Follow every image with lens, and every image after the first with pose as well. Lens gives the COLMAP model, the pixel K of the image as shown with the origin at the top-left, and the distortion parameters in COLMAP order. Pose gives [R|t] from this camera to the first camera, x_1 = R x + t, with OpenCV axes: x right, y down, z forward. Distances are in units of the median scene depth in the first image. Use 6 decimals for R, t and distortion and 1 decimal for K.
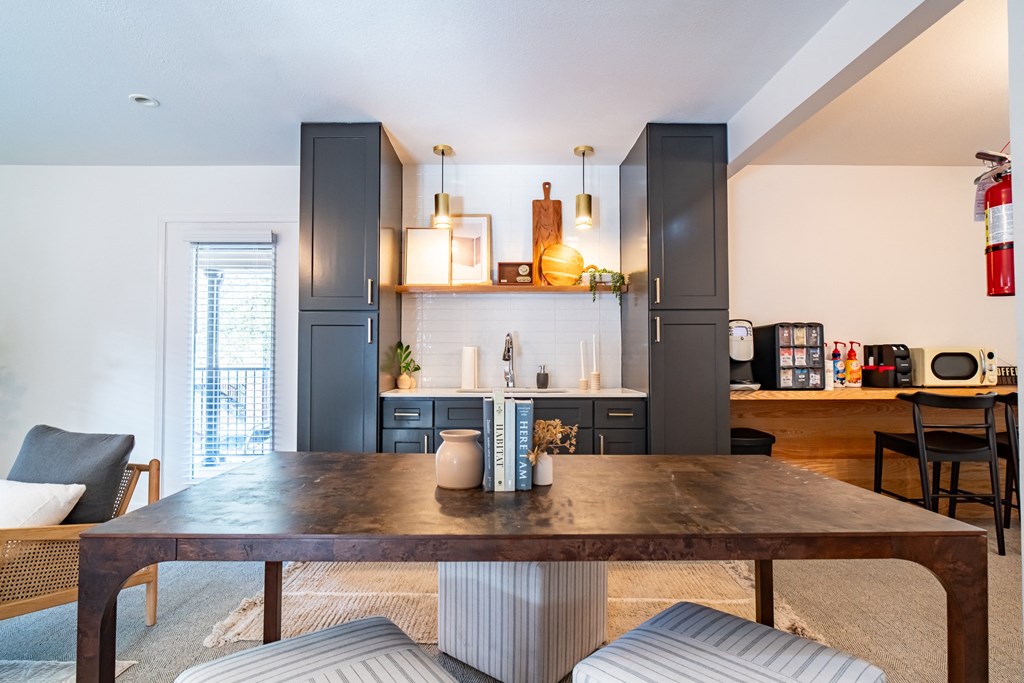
lens RADIAL K [[536.0, 0, 514.4], [0, 536.0, 342.4], [0, 0, 1]] dist [-0.005084, 0.002917]
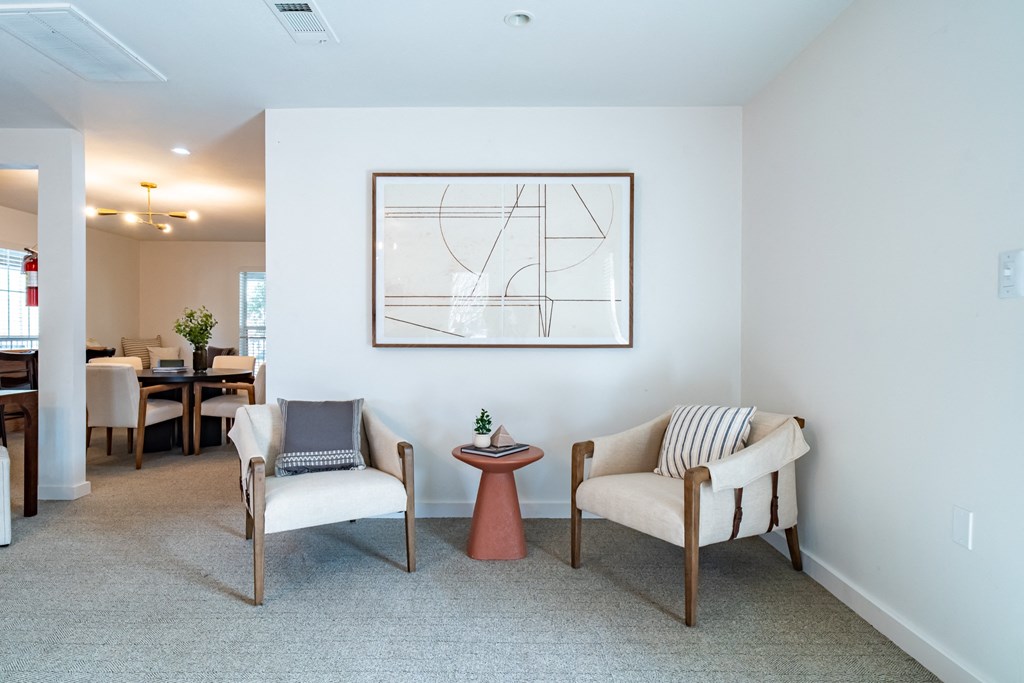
lens RADIAL K [[536.0, 0, 508.4], [0, 536.0, 333.8], [0, 0, 1]] dist [-0.005084, 0.002917]
pose [[-0.025759, 0.000509, 0.999668, -0.643685], [-0.037148, 0.999309, -0.001466, -0.015647], [-0.998978, -0.037173, -0.025723, -0.457264]]
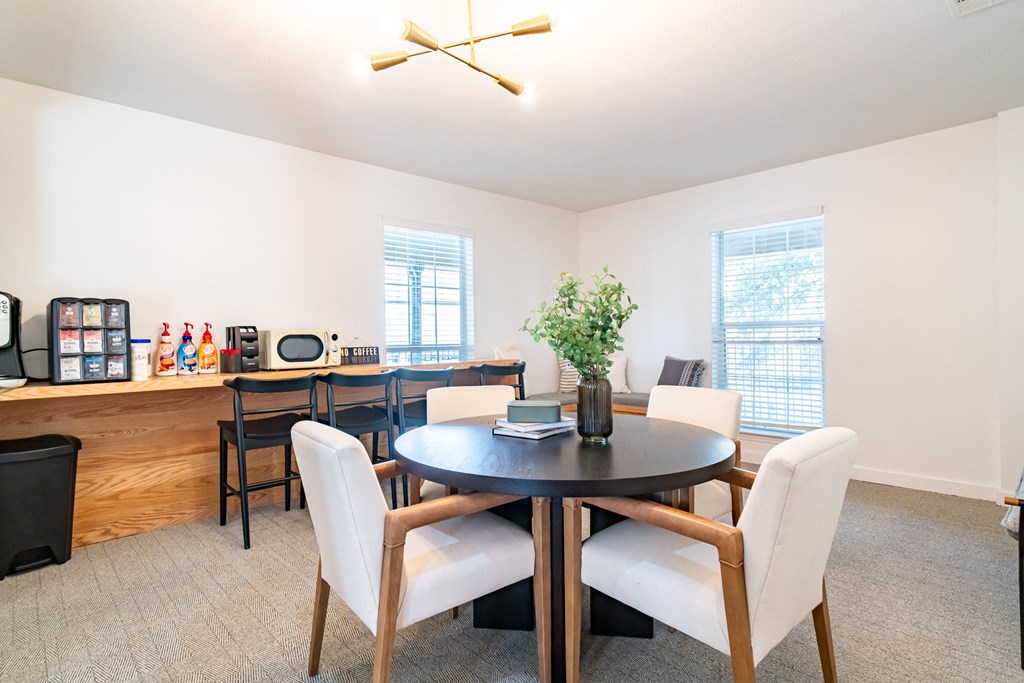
lens RADIAL K [[520.1, 0, 488.2], [0, 520.1, 344.8], [0, 0, 1]] dist [0.002270, 0.000424]
pose [[0.758321, -0.019718, 0.651583, 0.456159], [-0.004682, 0.999352, 0.035691, 0.002029], [-0.651864, -0.030116, 0.757738, 0.033399]]
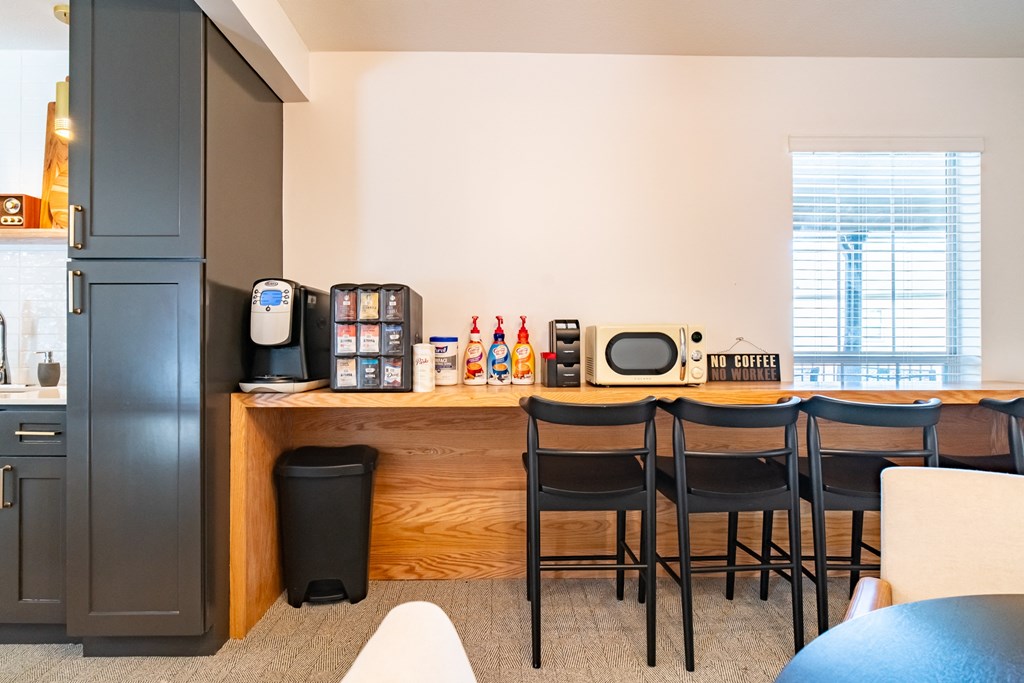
lens RADIAL K [[536.0, 0, 515.8], [0, 536.0, 340.6], [0, 0, 1]] dist [-0.005084, 0.002917]
pose [[0.999935, 0.000379, 0.011376, 0.668065], [-0.000665, 0.999683, 0.025179, 0.013124], [-0.011363, -0.025185, 0.999618, 0.362163]]
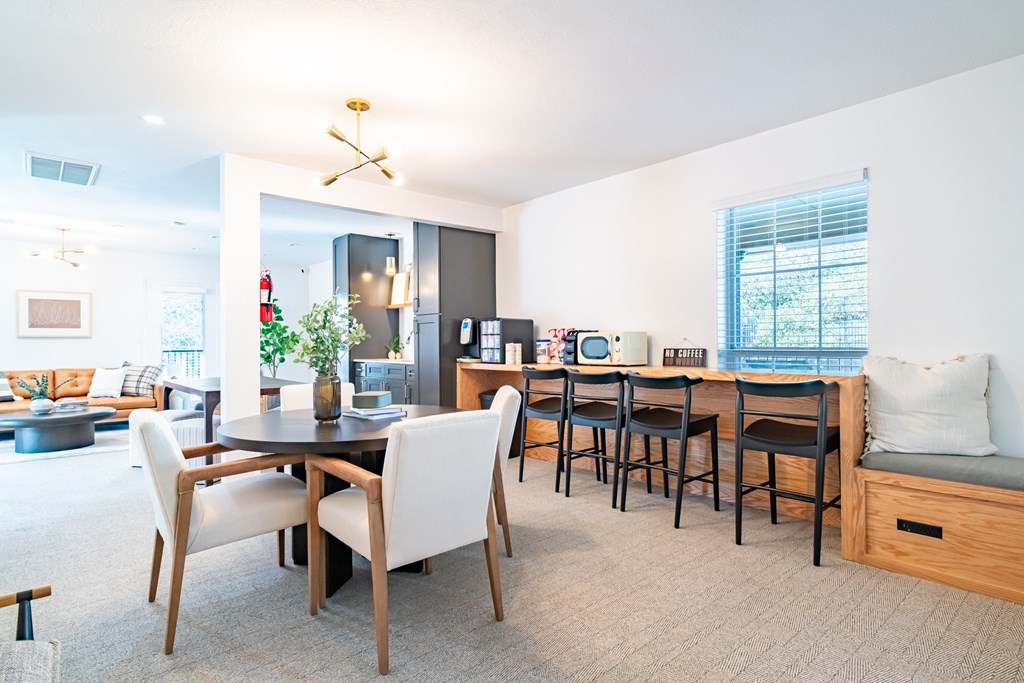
lens RADIAL K [[536.0, 0, 506.2], [0, 536.0, 336.9], [0, 0, 1]] dist [-0.005084, 0.002917]
pose [[0.646650, -0.012228, -0.762689, 1.618333], [0.029835, 0.999512, 0.009272, 0.003183], [0.762203, -0.028751, 0.646699, 0.072998]]
